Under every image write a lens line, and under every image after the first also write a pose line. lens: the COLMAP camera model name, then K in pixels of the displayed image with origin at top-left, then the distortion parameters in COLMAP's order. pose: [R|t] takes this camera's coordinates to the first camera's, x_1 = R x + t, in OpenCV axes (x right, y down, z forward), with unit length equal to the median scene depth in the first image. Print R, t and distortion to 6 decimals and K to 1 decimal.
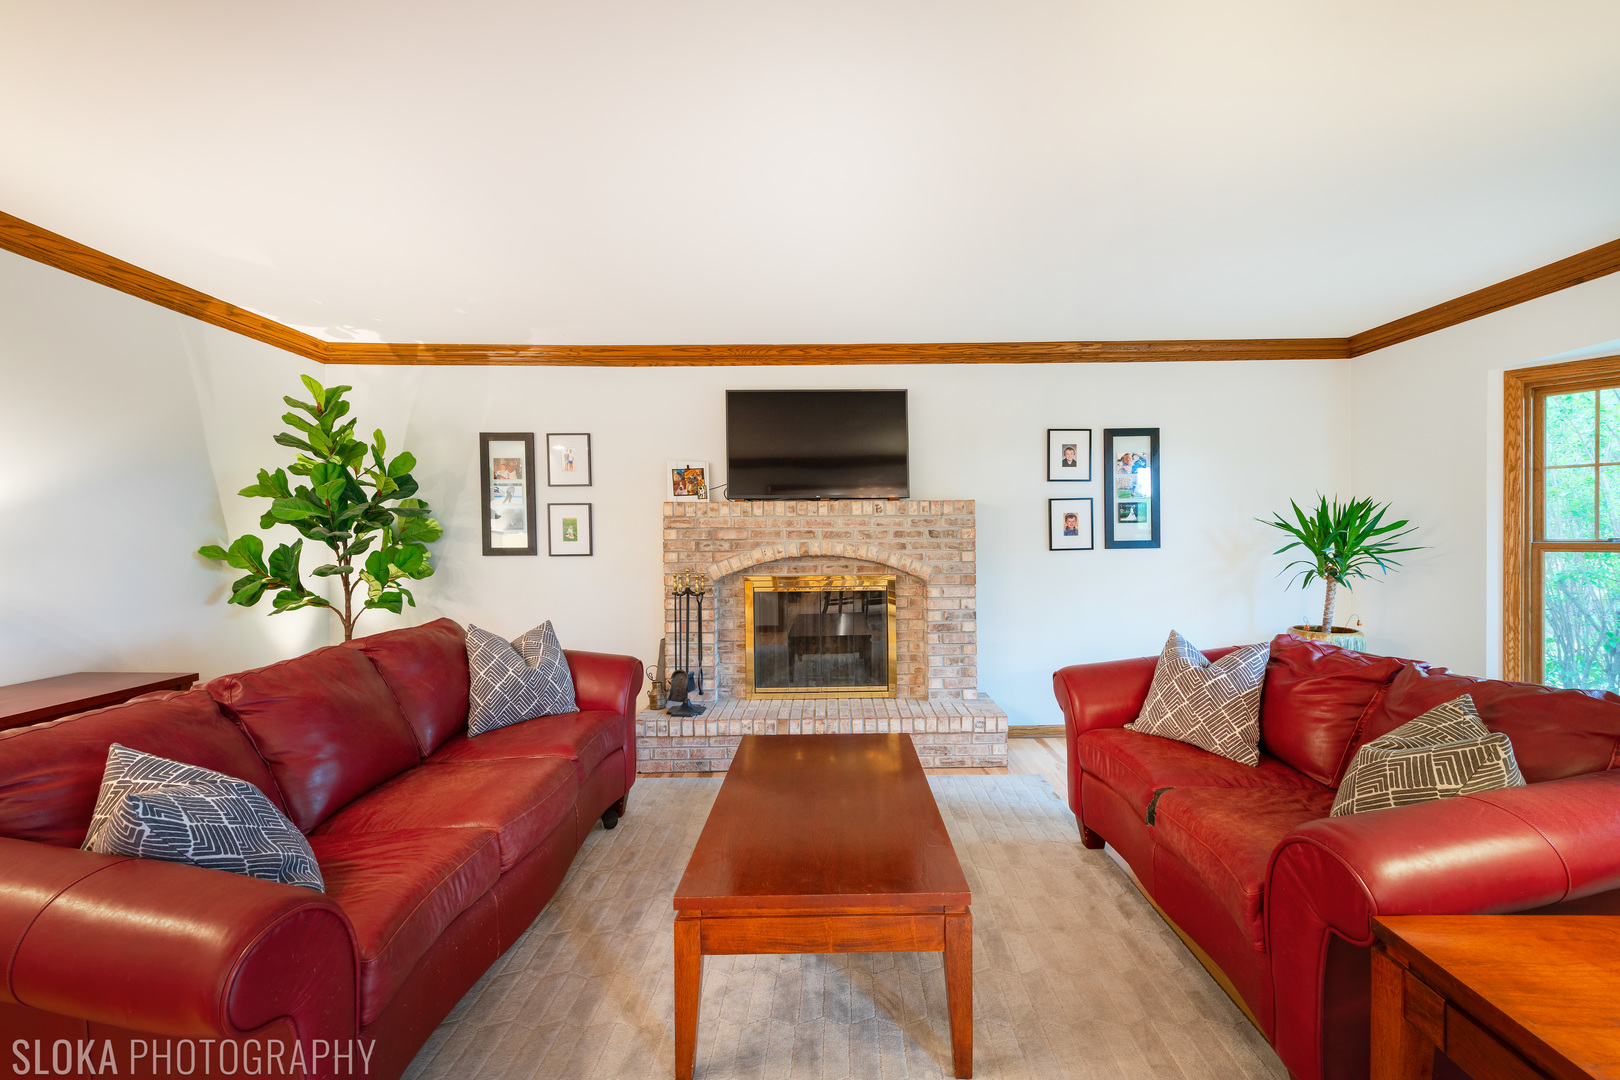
lens RADIAL K [[670.7, 0, 858.8], [0, 670.7, 527.3], [0, 0, 1]] dist [0.021920, -0.000005]
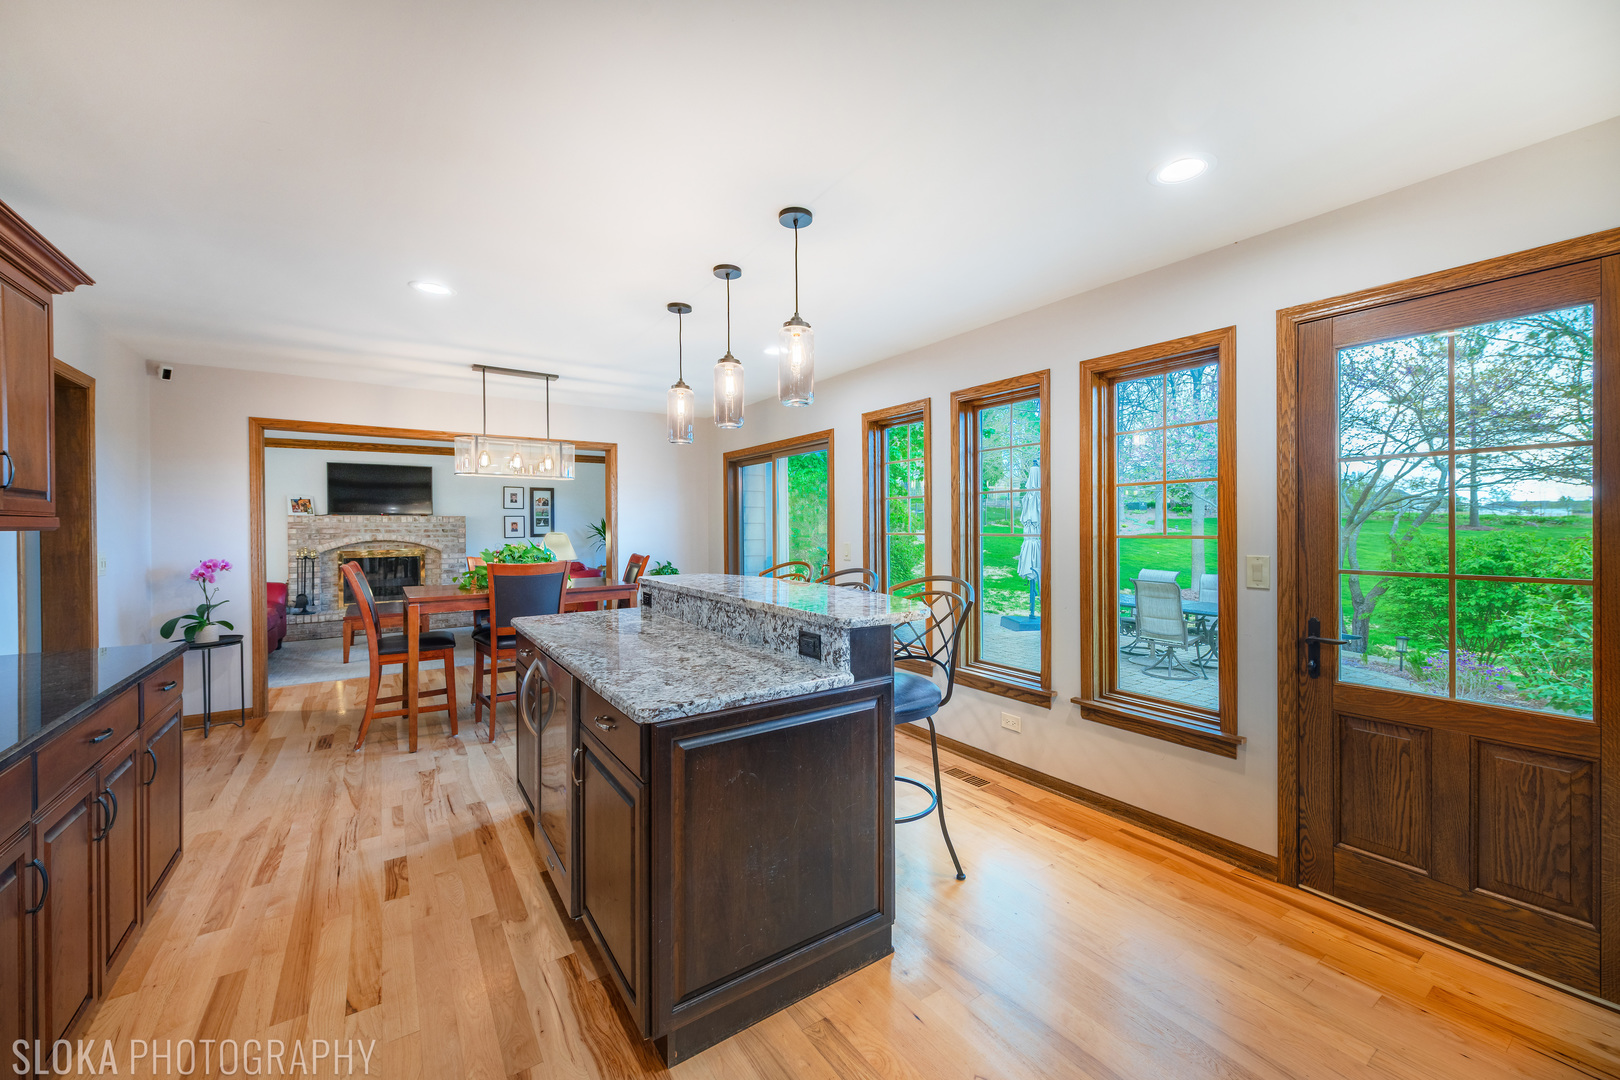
lens RADIAL K [[670.7, 0, 858.8], [0, 670.7, 527.3], [0, 0, 1]] dist [0.021920, -0.000005]
pose [[0.822476, 0.003083, 0.568791, -0.038967], [0.004850, 0.999911, -0.012433, 0.033290], [-0.568778, 0.012984, 0.822388, -1.700211]]
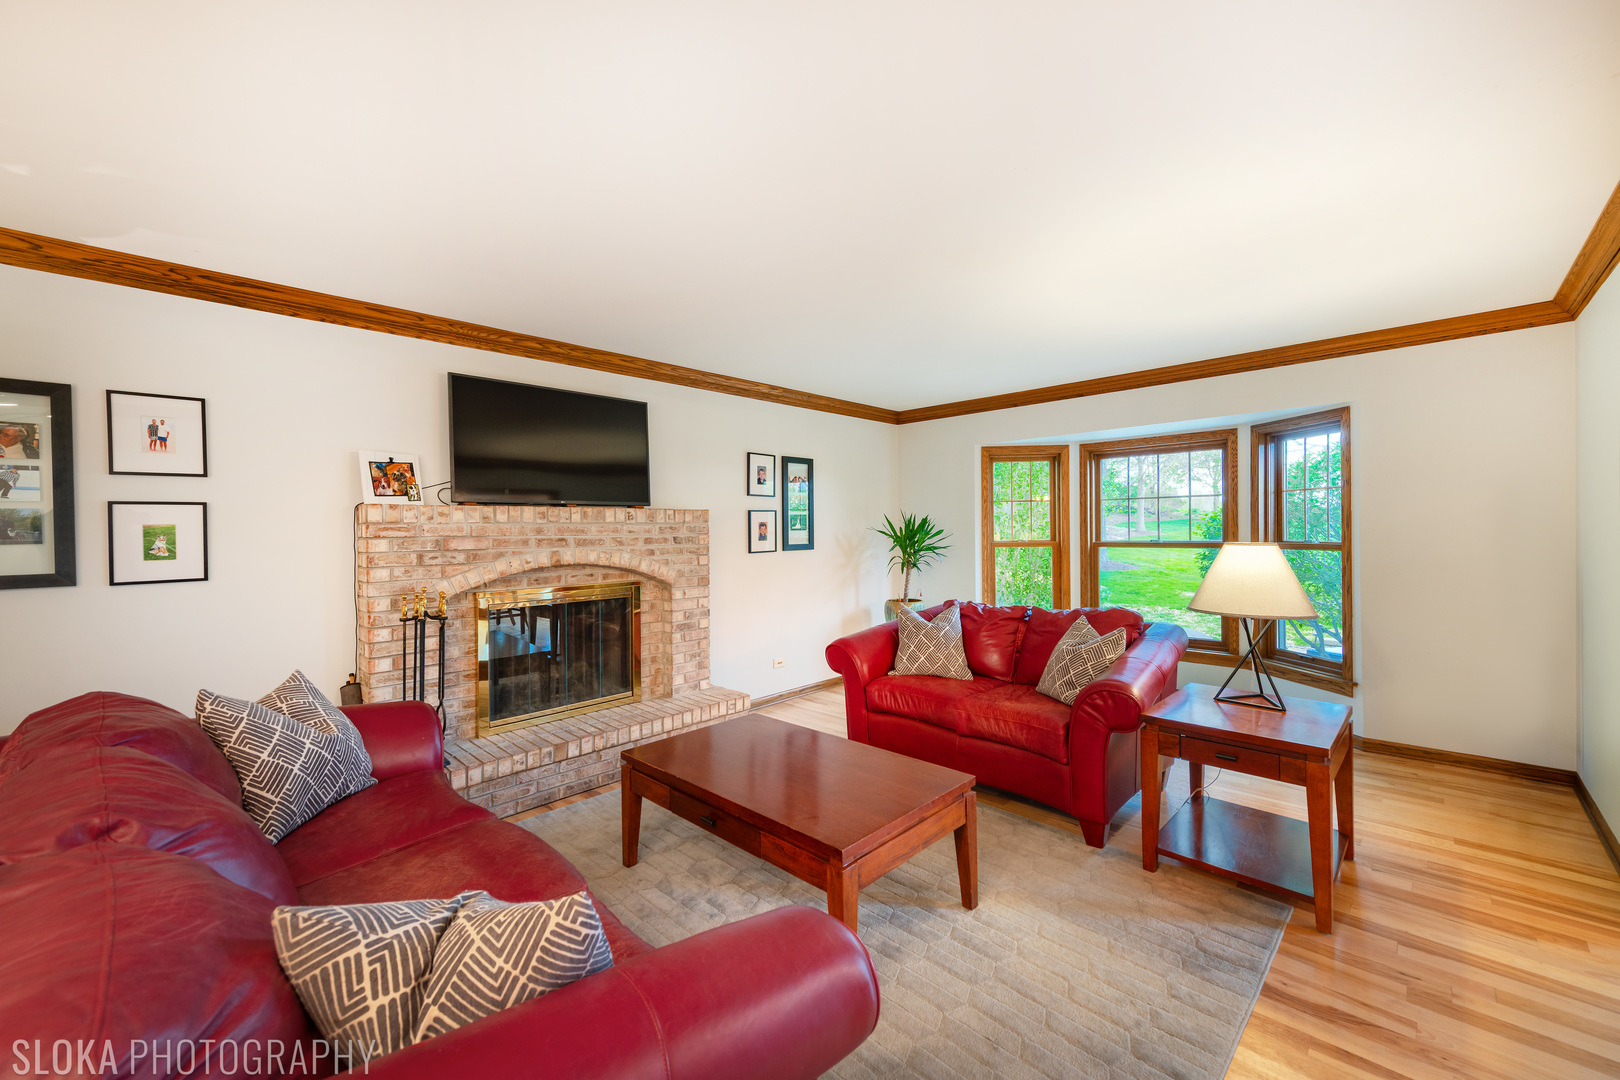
lens RADIAL K [[616.5, 0, 816.6], [0, 616.5, 527.5], [0, 0, 1]] dist [-0.000287, -0.000165]
pose [[0.711498, 0.001812, 0.702685, -0.418285], [0.015072, 0.999727, -0.017838, 0.010390], [-0.702526, 0.023283, 0.711277, 0.137494]]
